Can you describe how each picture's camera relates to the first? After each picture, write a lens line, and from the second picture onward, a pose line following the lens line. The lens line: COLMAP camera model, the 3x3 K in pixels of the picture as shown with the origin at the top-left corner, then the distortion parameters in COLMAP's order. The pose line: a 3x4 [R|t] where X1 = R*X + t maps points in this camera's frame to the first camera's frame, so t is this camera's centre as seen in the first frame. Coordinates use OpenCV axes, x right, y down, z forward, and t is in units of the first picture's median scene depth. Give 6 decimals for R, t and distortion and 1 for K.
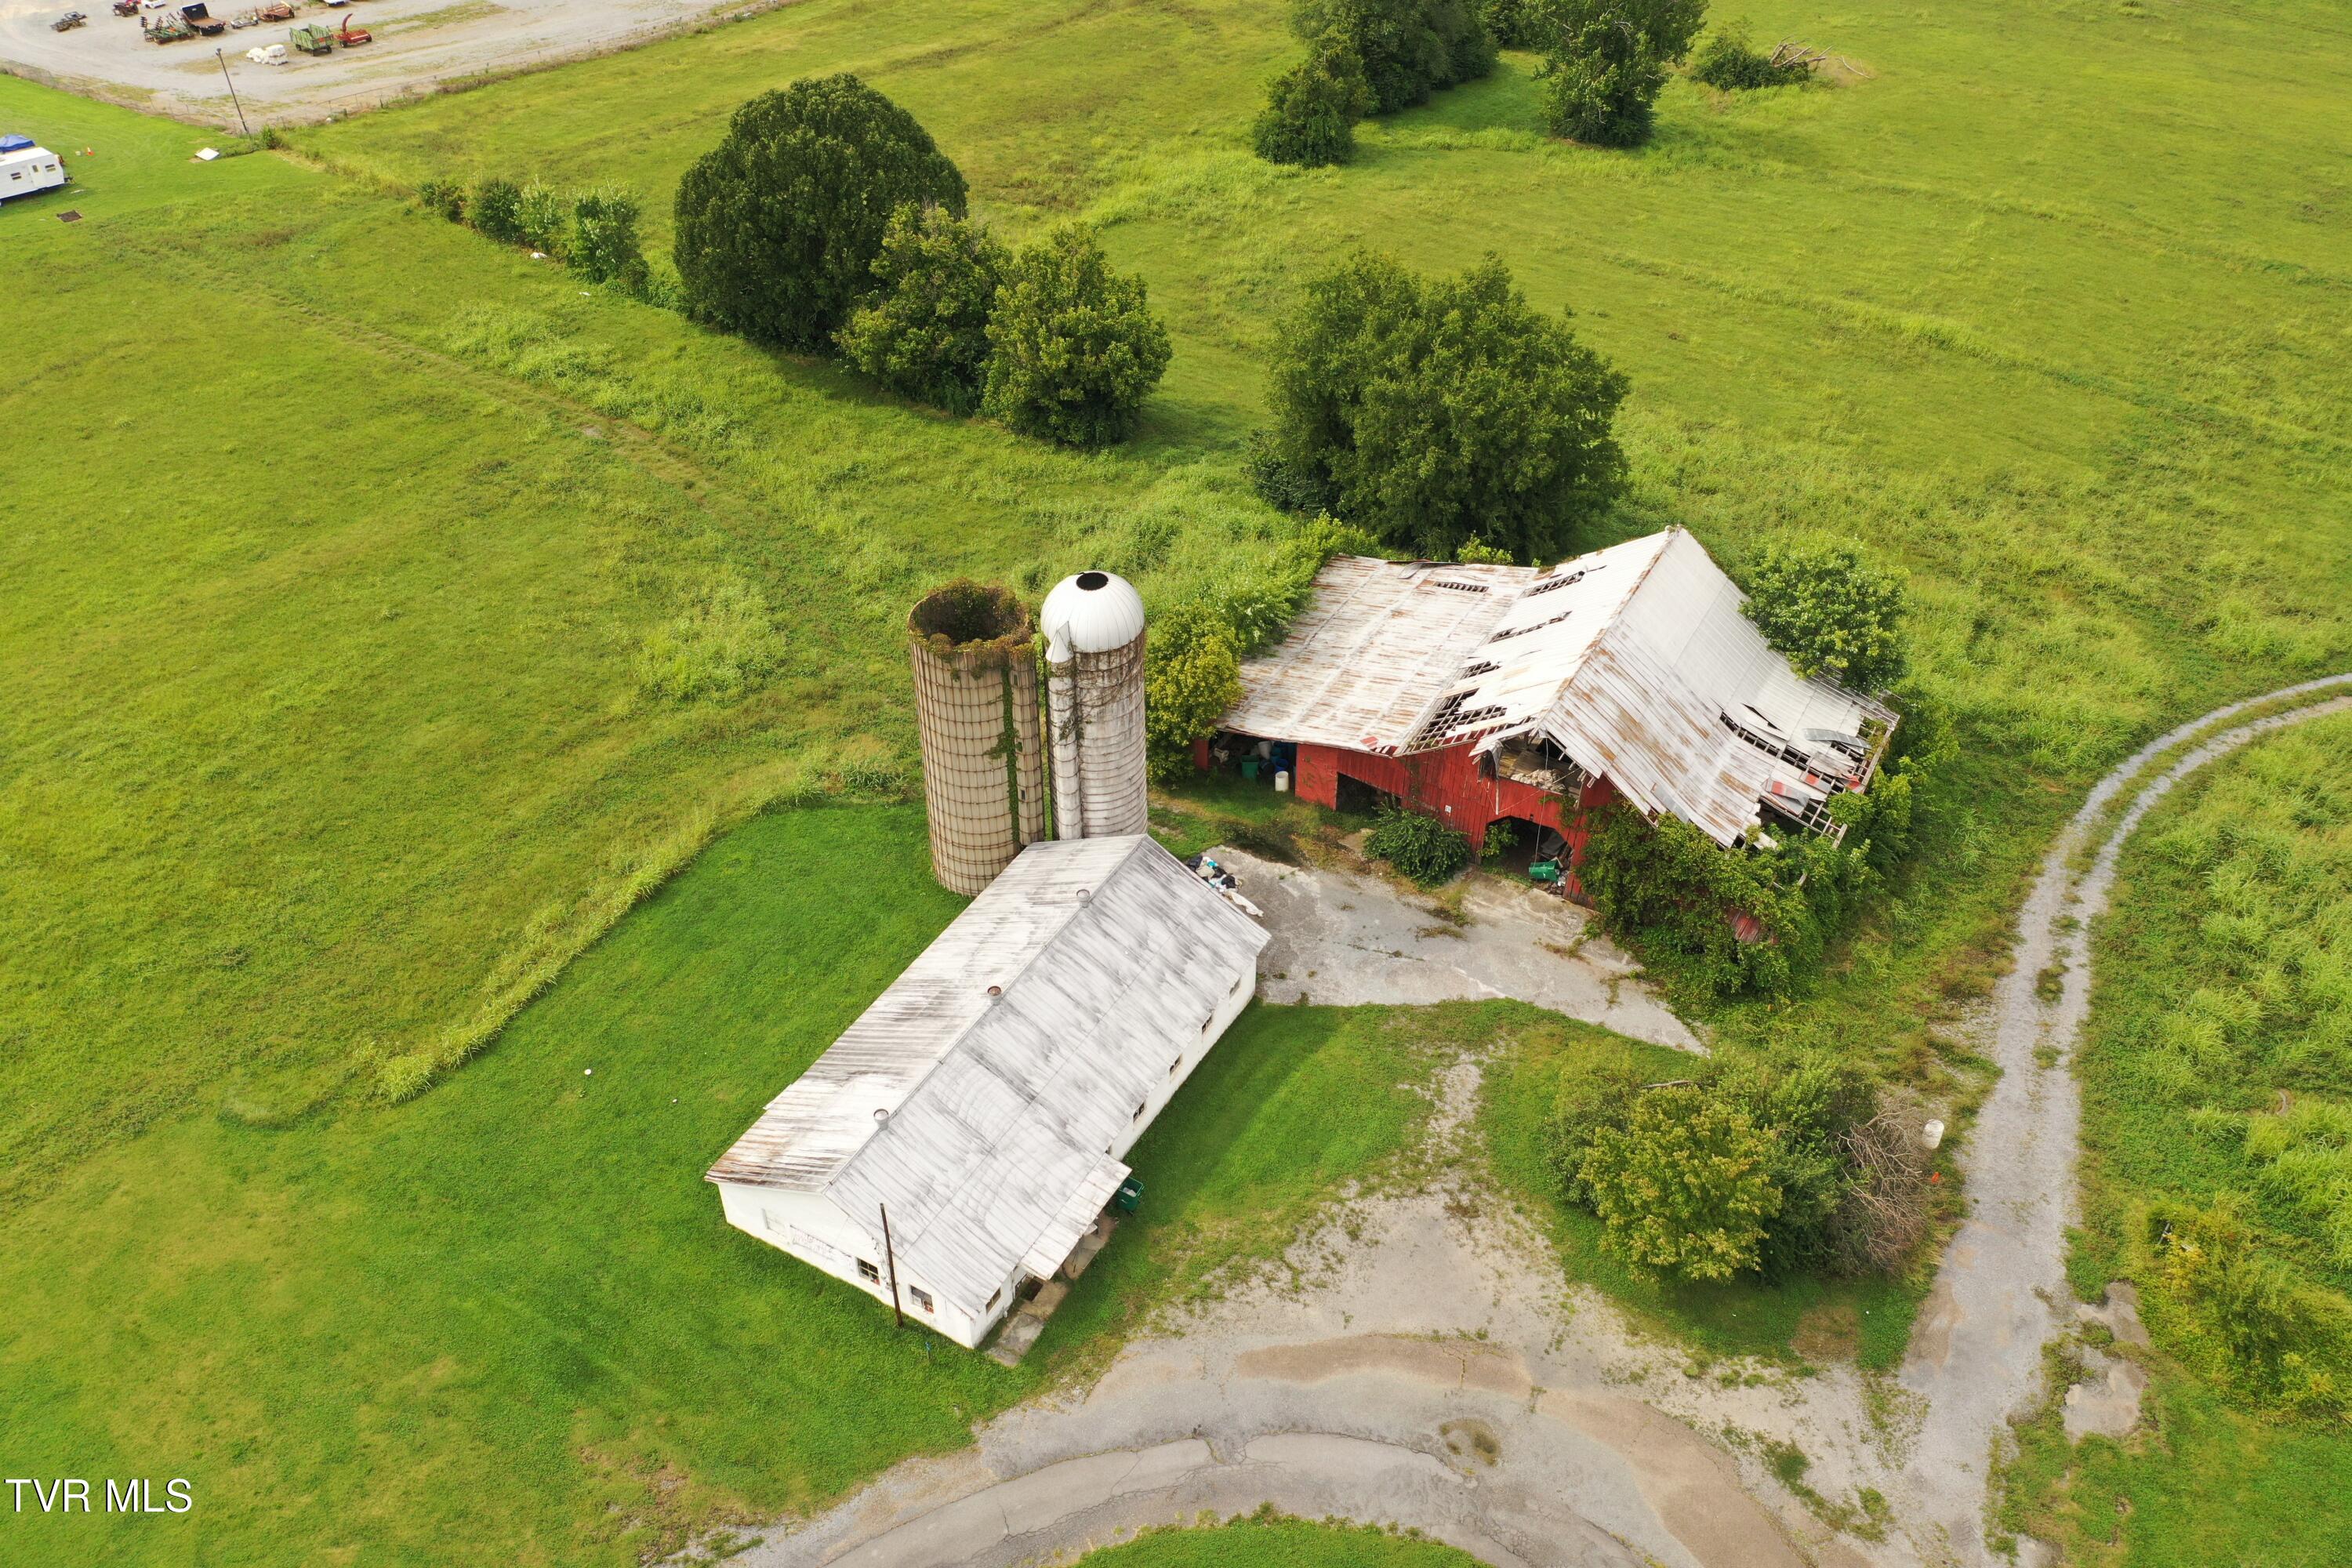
lens RADIAL K [[1837.9, 0, 1176.0], [0, 1837.9, 784.0], [0, 0, 1]] dist [-0.008772, -0.005136]
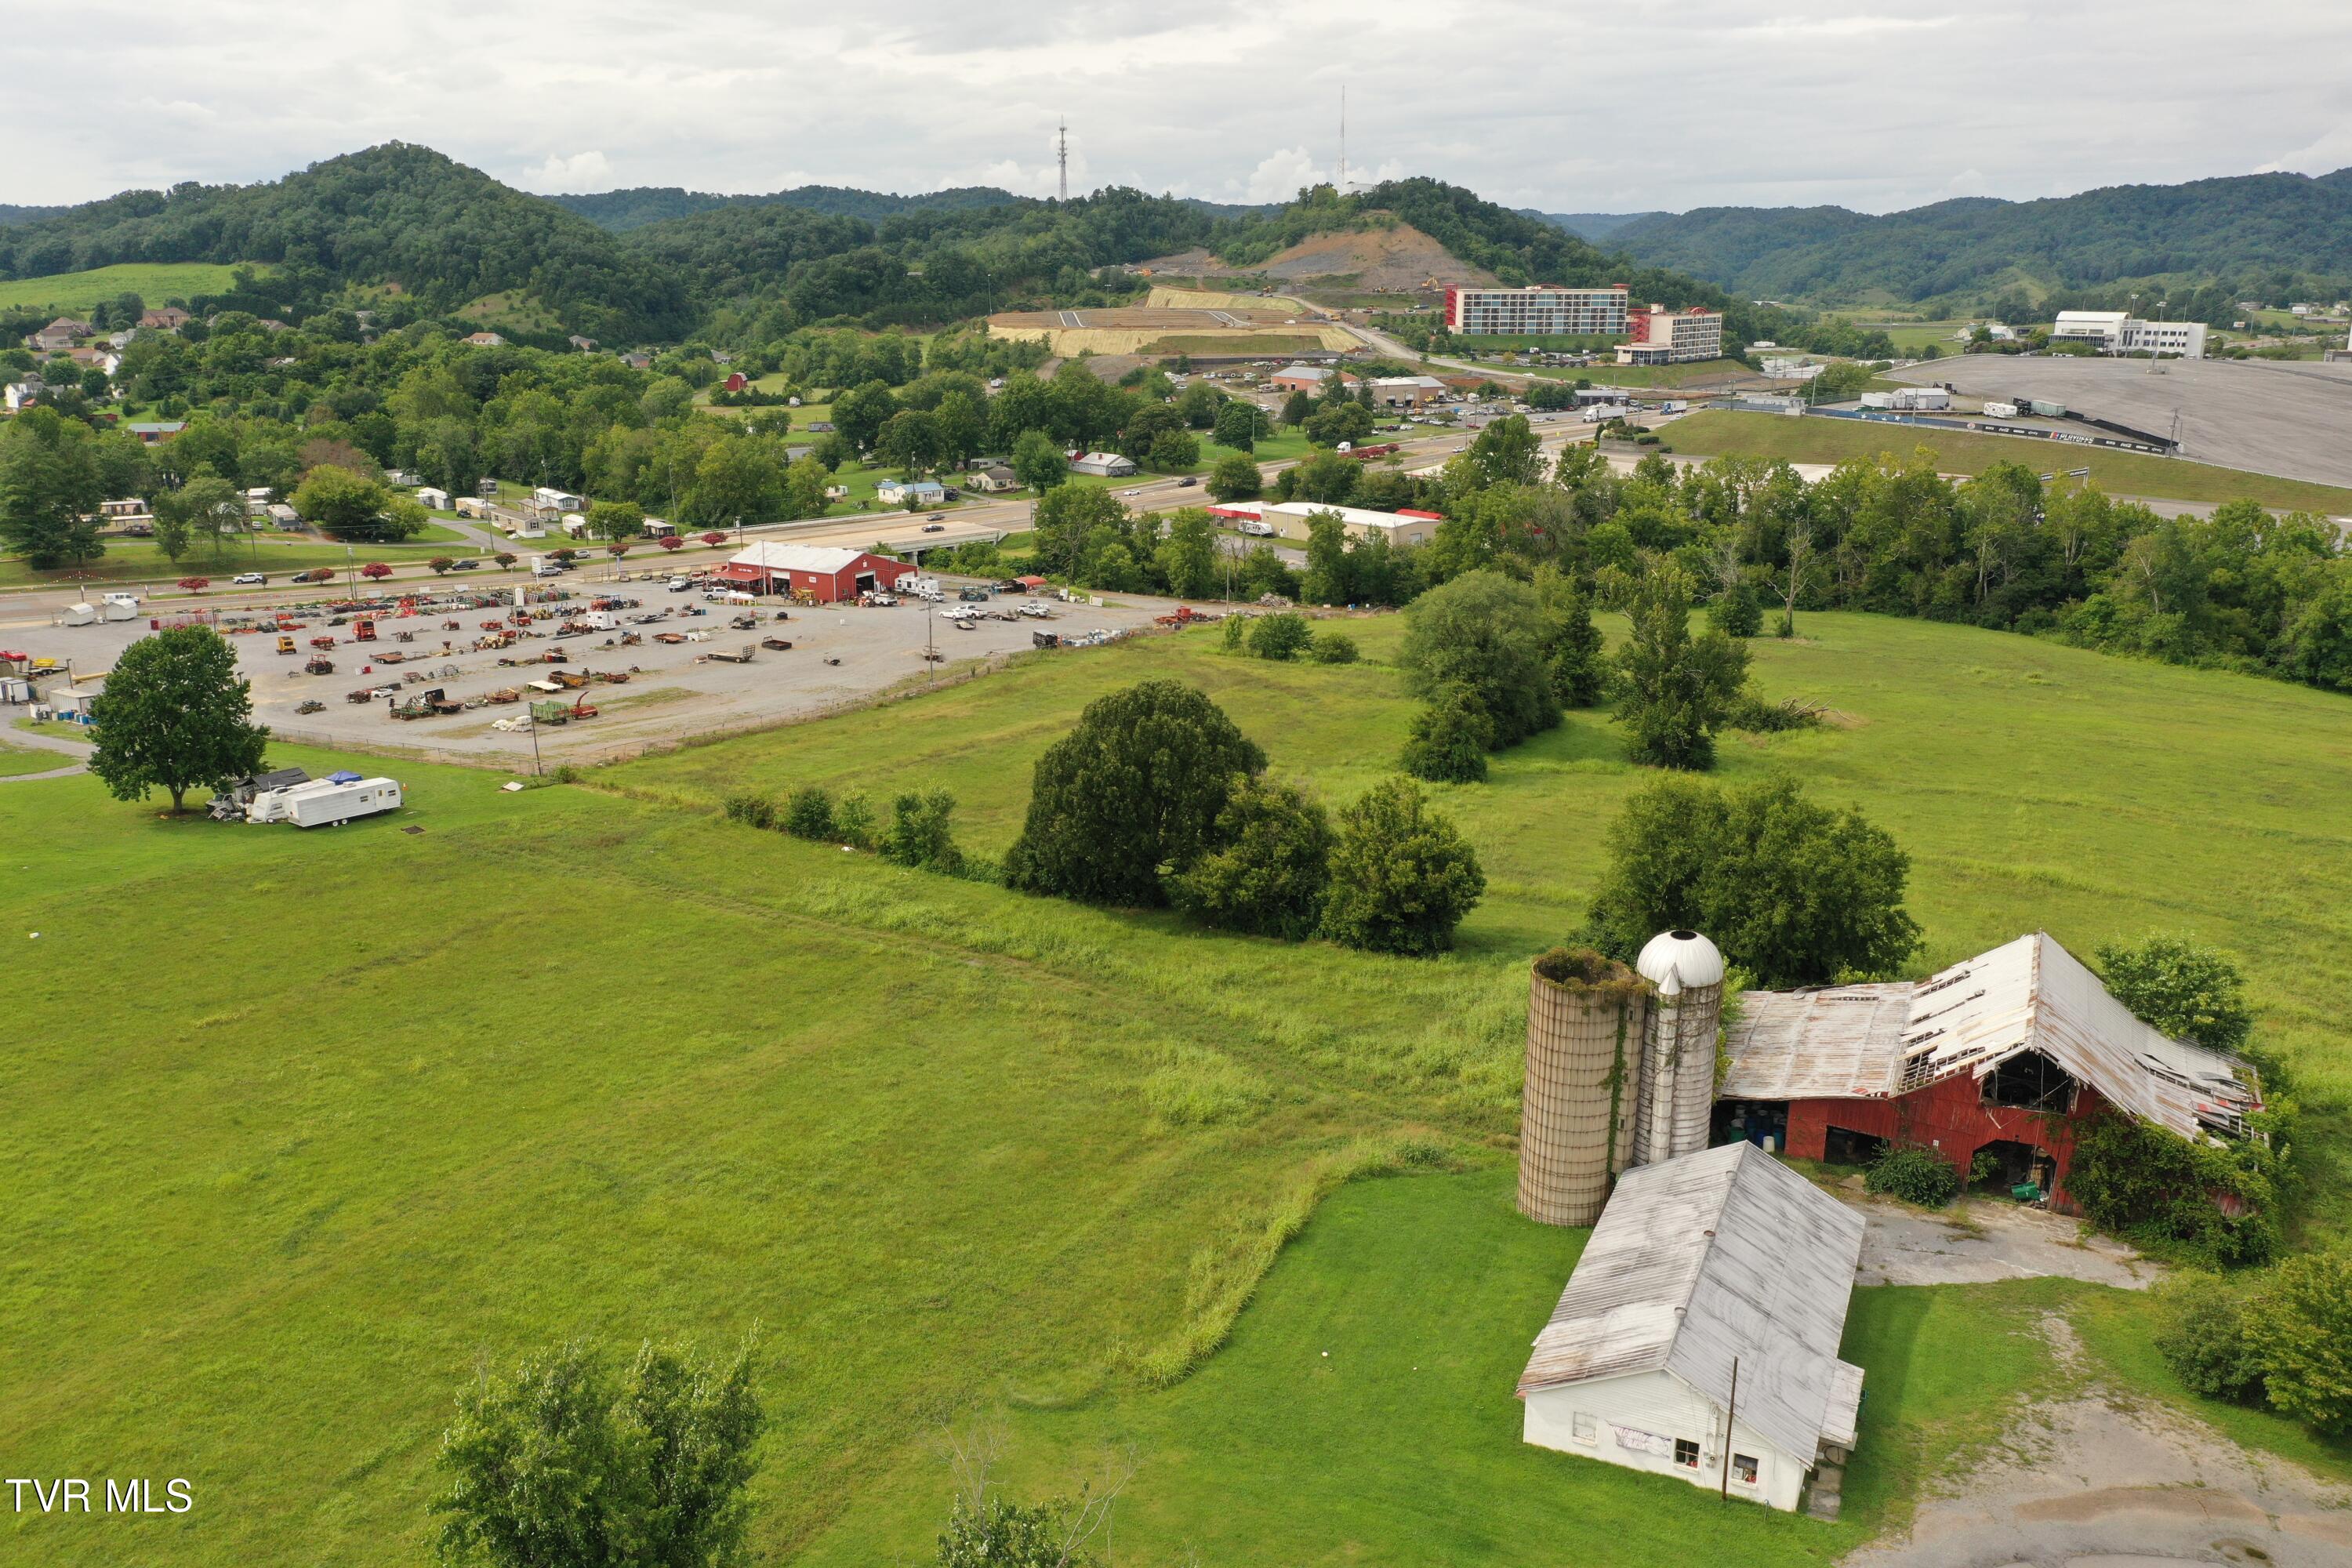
lens RADIAL K [[1837.9, 0, 1176.0], [0, 1837.9, 784.0], [0, 0, 1]] dist [-0.008772, -0.005136]
pose [[0.996635, -0.020747, 0.079305, -0.341069], [0.049649, 0.922584, -0.382589, 0.180290], [-0.065227, 0.385239, 0.920509, -0.124855]]
